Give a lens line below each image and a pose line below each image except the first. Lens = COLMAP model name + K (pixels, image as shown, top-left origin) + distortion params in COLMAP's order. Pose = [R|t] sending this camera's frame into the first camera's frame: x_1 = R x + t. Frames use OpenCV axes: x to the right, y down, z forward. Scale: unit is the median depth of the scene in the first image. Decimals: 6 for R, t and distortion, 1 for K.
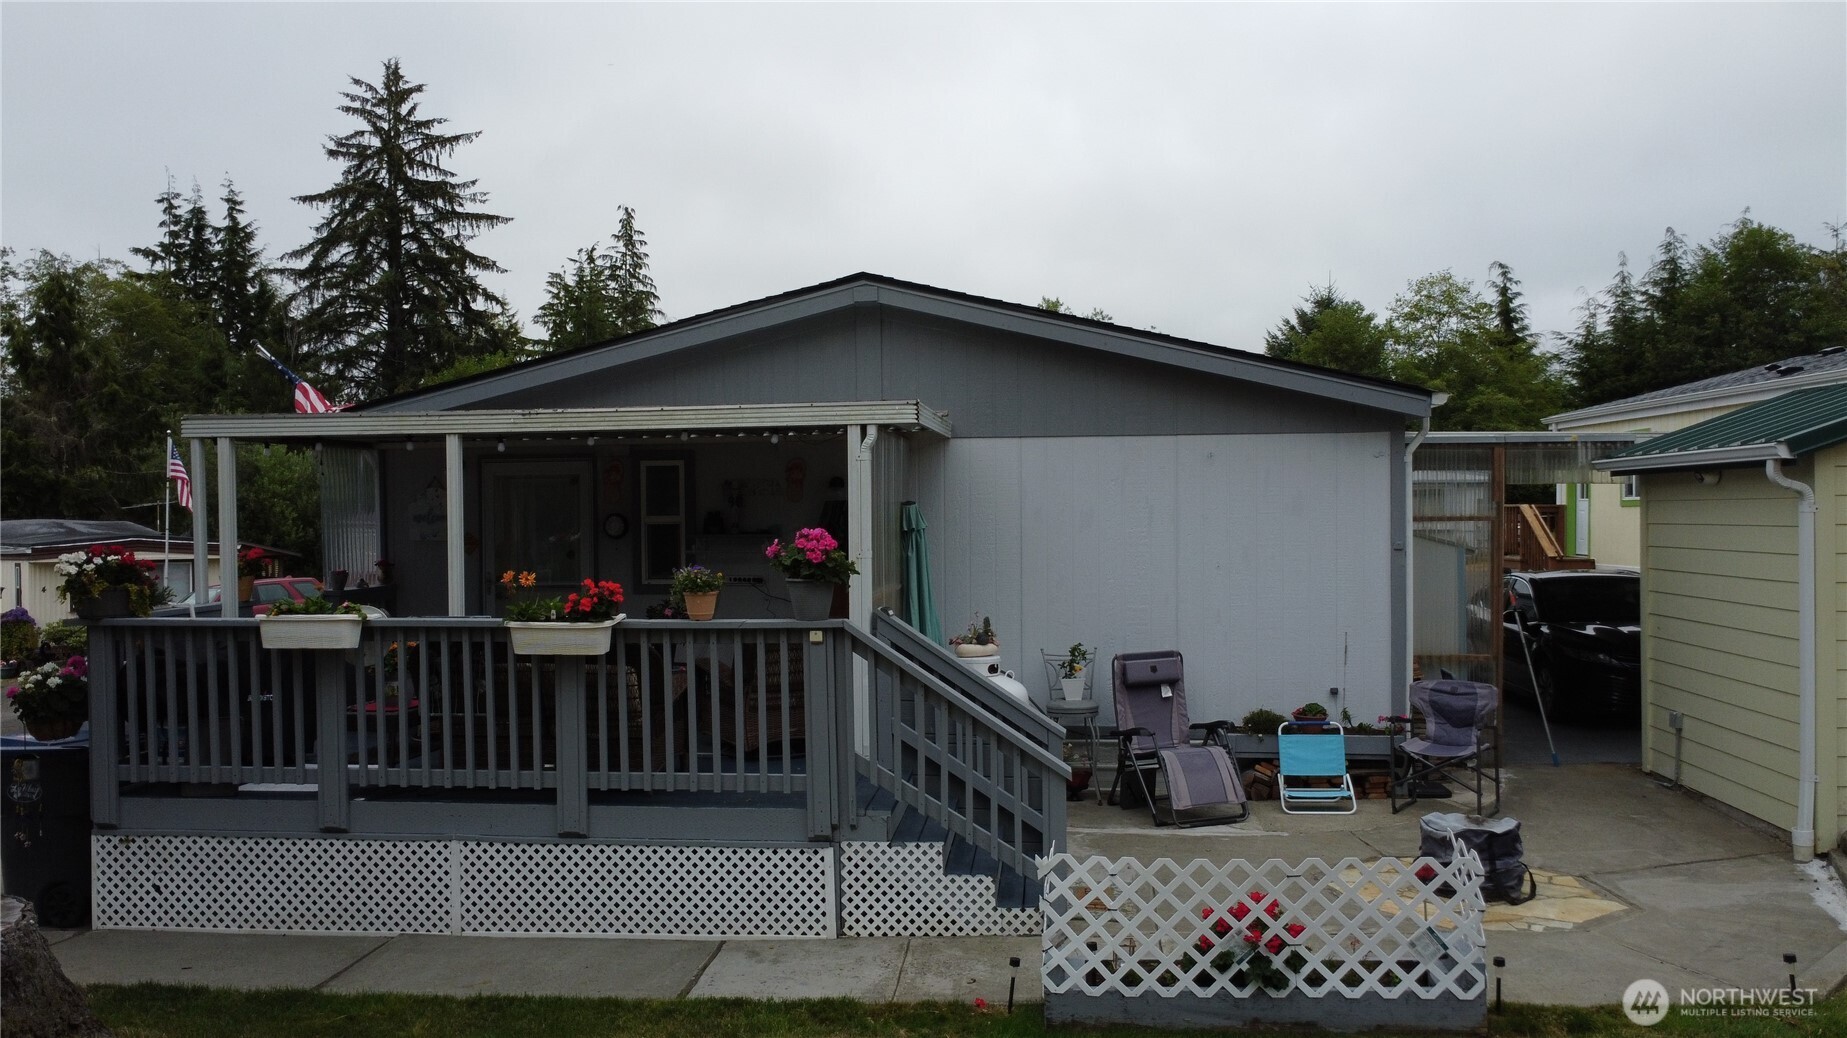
lens RADIAL K [[1376.9, 0, 901.6], [0, 1376.9, 538.0], [0, 0, 1]] dist [0.009983, 0.000758]
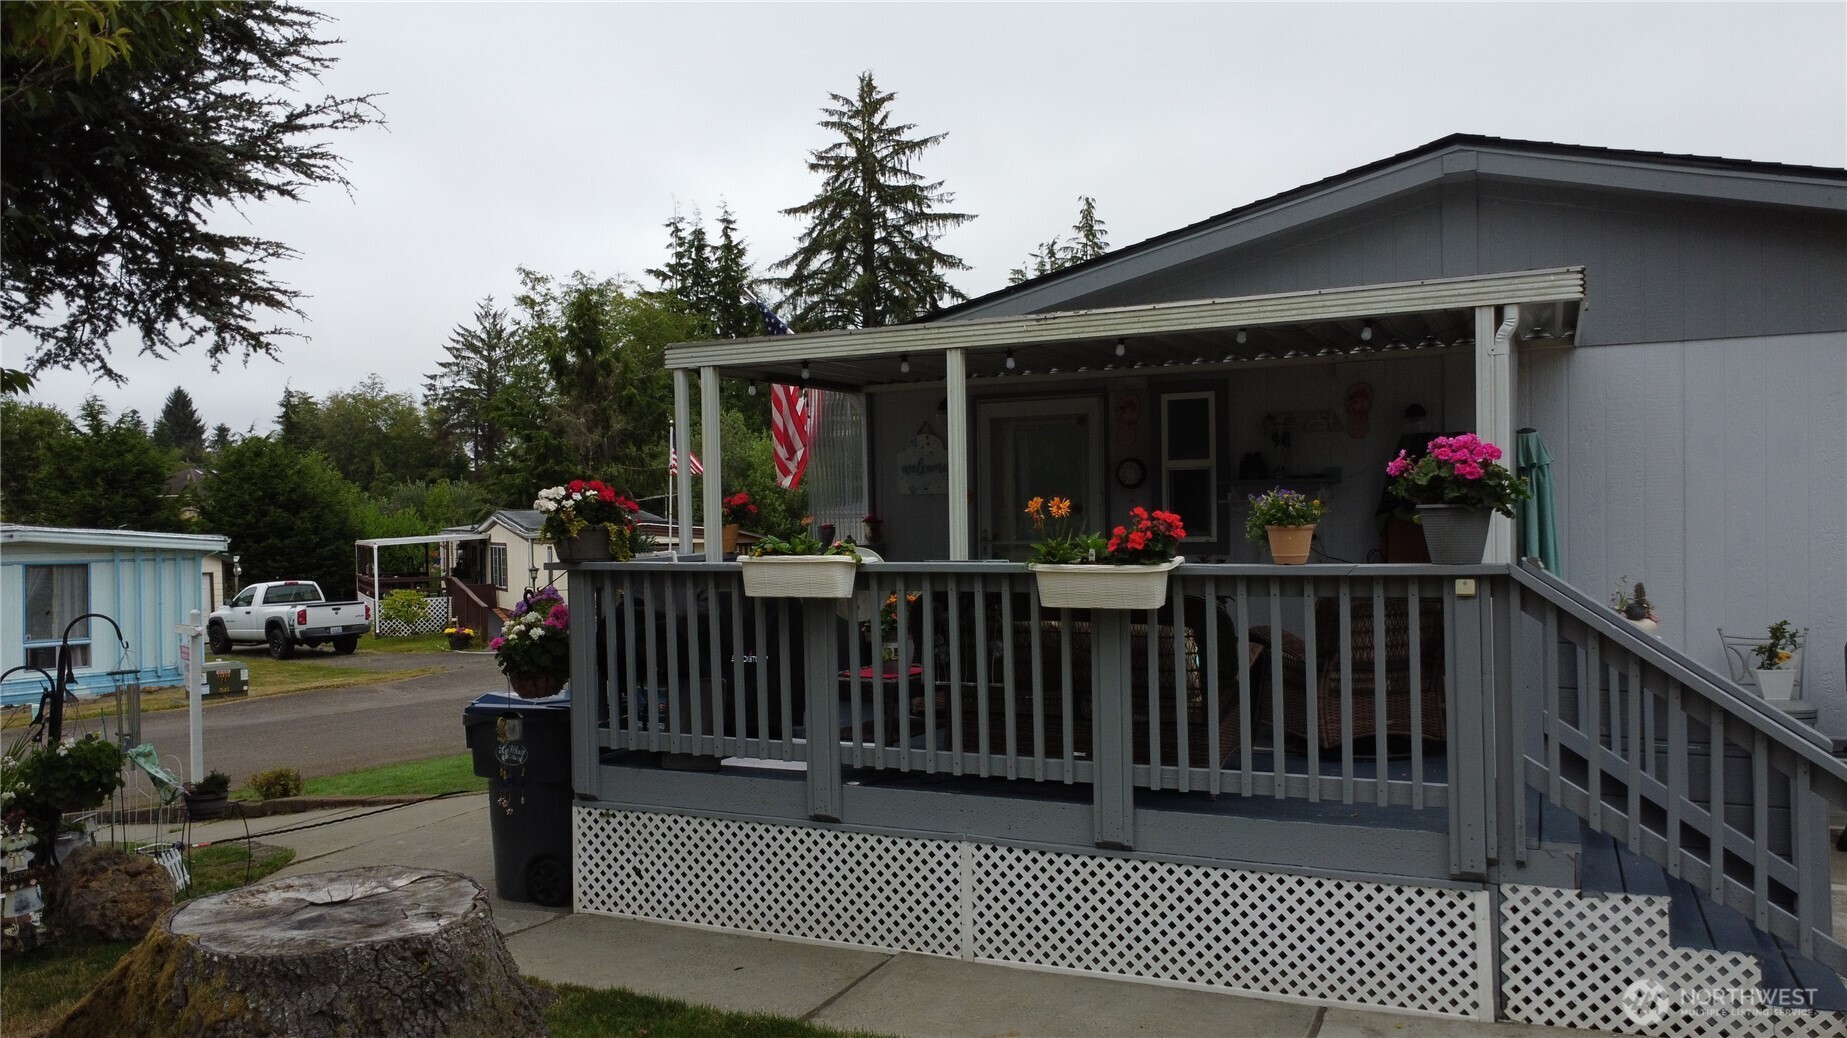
lens RADIAL K [[1376.9, 0, 901.6], [0, 1376.9, 538.0], [0, 0, 1]] dist [0.009983, 0.000758]
pose [[0.946912, -0.001468, -0.321490, -0.077257], [0.002146, 0.999996, 0.001753, 0.031878], [0.321486, -0.002350, 0.946911, 0.176542]]
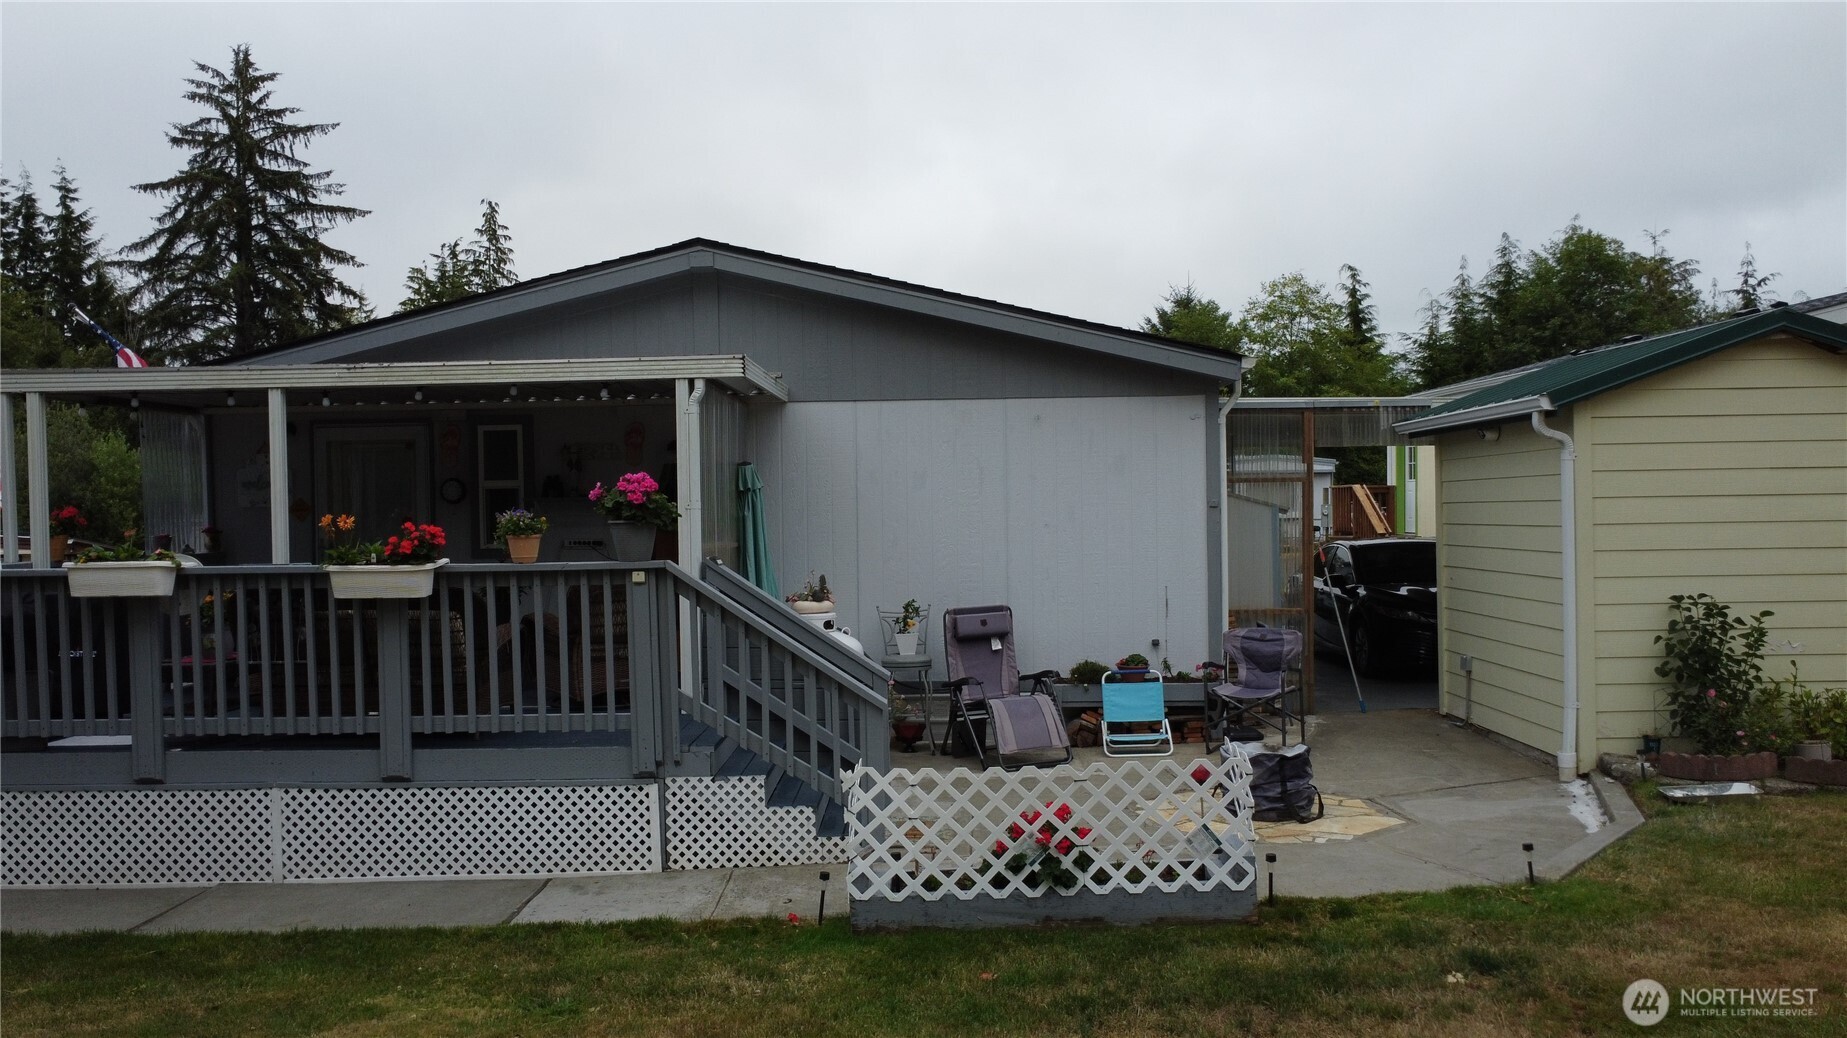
lens RADIAL K [[1376.9, 0, 901.6], [0, 1376.9, 538.0], [0, 0, 1]] dist [0.009983, 0.000758]
pose [[0.996048, -0.008237, 0.088430, 0.030468], [0.008419, 0.999963, -0.001686, 0.032853], [-0.088413, 0.002424, 0.996081, -0.027042]]
